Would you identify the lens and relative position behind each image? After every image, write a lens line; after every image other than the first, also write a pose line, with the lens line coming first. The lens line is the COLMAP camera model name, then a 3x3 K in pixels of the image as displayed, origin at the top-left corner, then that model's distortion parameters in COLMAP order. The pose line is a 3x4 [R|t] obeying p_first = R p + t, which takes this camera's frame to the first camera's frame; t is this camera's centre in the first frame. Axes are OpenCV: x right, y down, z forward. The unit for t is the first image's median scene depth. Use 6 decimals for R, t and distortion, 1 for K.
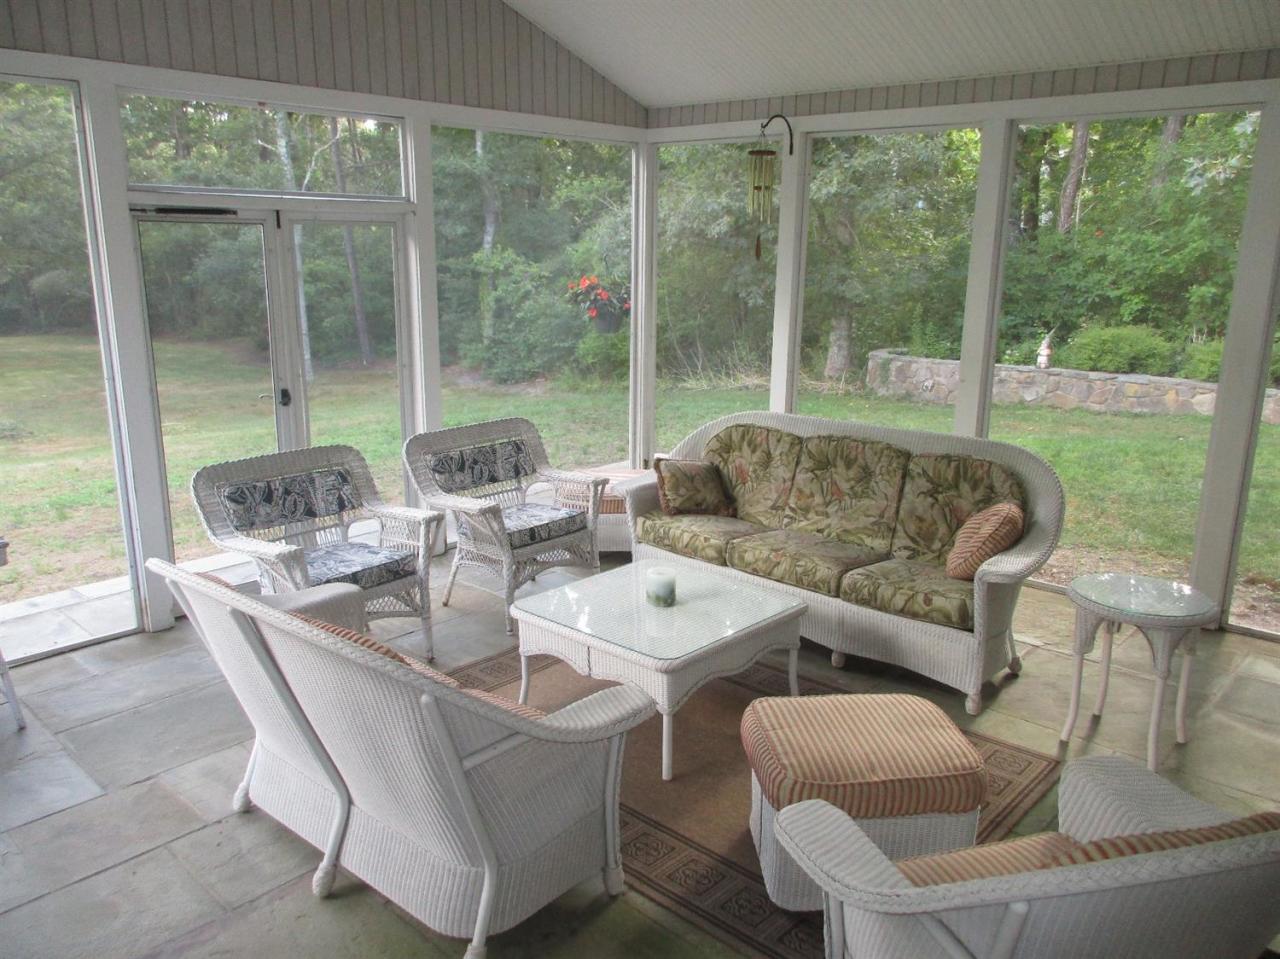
lens RADIAL K [[960.5, 0, 641.5], [0, 960.5, 479.9], [0, 0, 1]] dist [0.026066, 0.001262]
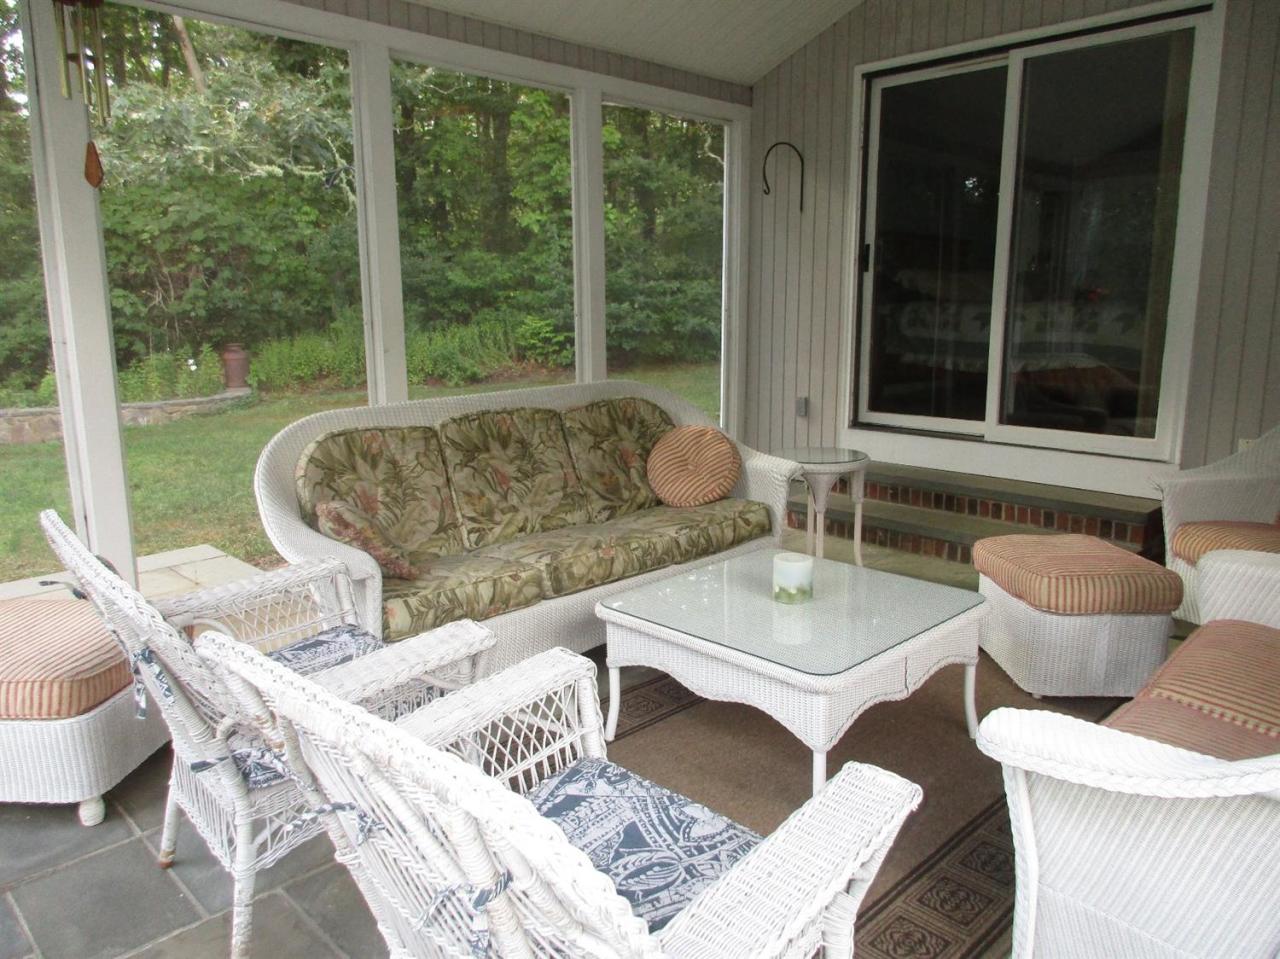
lens RADIAL K [[960.5, 0, 641.0], [0, 960.5, 478.7], [0, 0, 1]] dist [0.026066, 0.001262]
pose [[0.069431, -0.206738, 0.975930, -0.562531], [0.234063, 0.954358, 0.185516, -0.108281], [-0.969739, 0.215548, 0.114651, 0.785010]]
